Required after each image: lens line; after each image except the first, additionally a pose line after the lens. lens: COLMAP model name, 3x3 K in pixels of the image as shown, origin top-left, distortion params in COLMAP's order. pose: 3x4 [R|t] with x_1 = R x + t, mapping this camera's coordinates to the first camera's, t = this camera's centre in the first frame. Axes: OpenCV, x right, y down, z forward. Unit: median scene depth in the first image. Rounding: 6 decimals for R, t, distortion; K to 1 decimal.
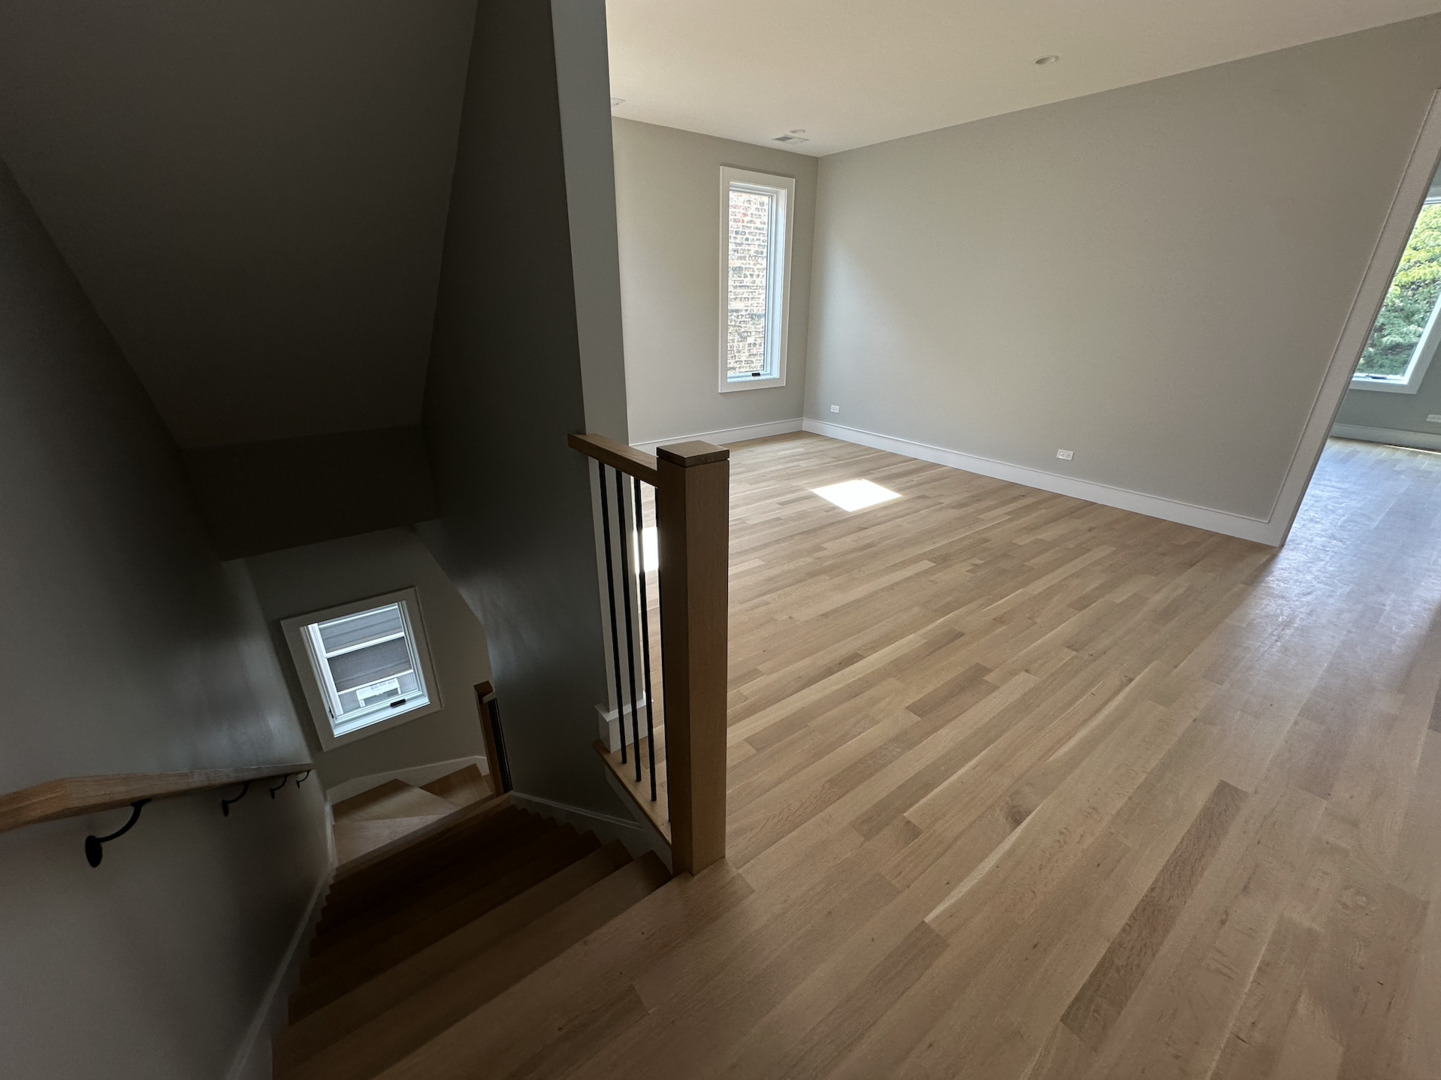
lens RADIAL K [[579.4, 0, 720.5], [0, 579.4, 540.0], [0, 0, 1]] dist [-0.001824, -0.000119]
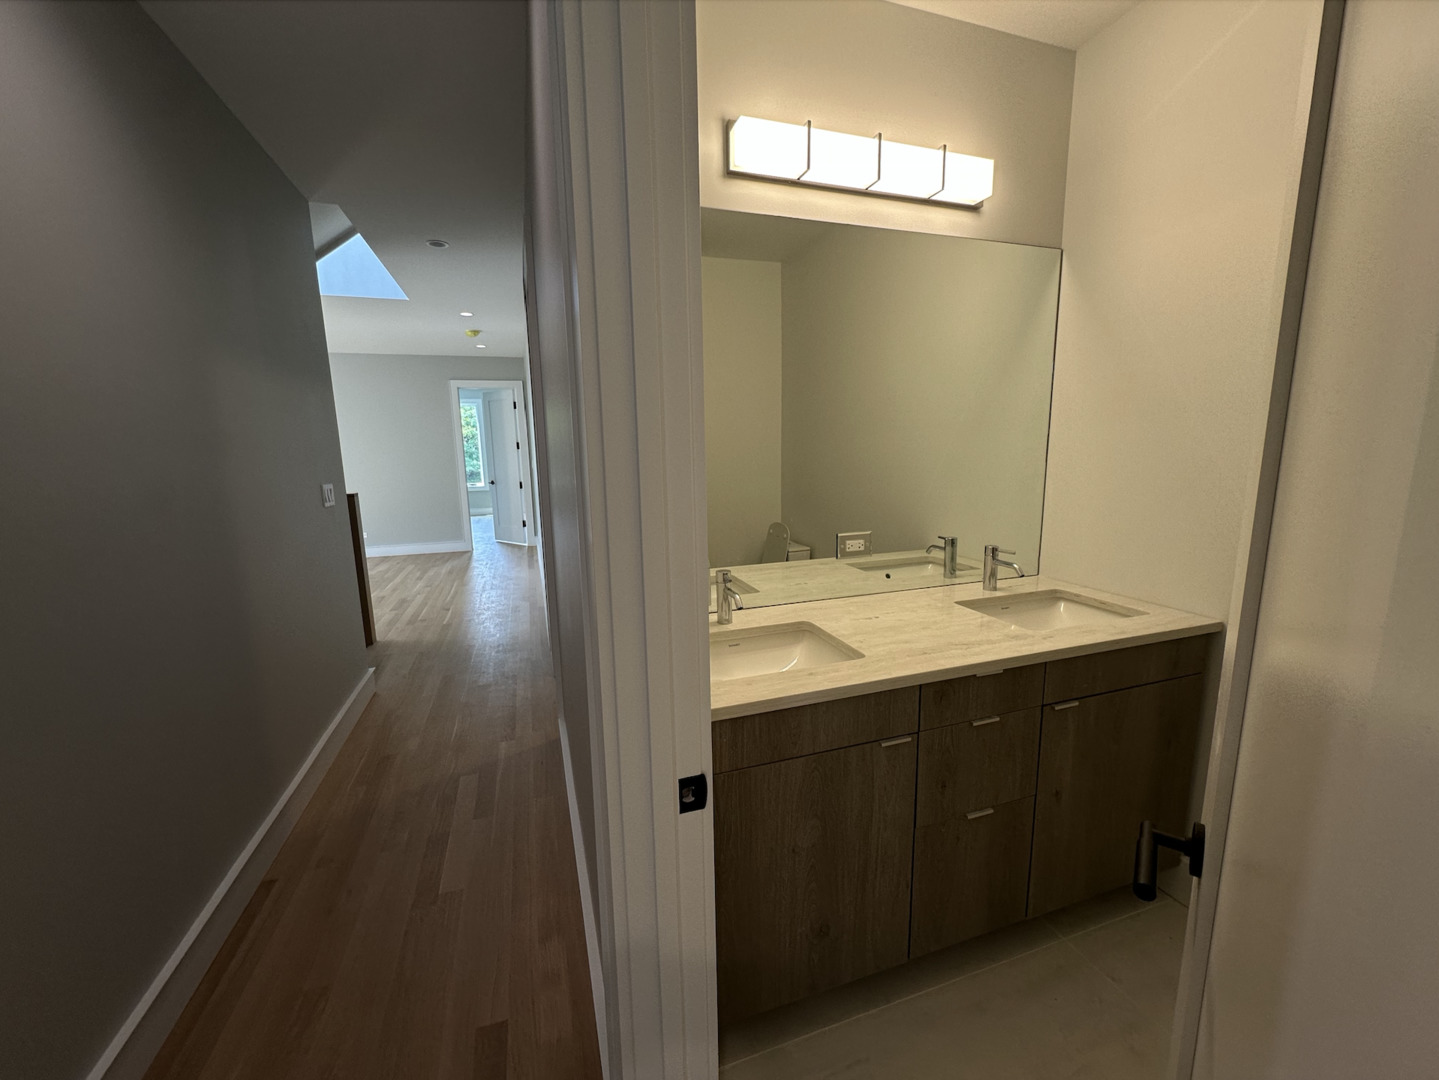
lens RADIAL K [[578.6, 0, 719.5], [0, 578.6, 540.0], [0, 0, 1]] dist [-0.001824, -0.000119]
pose [[0.322924, -0.168127, 0.931372, -1.055409], [0.383423, 0.922959, 0.033668, 0.337961], [-0.865278, 0.346237, 0.362510, -0.868038]]
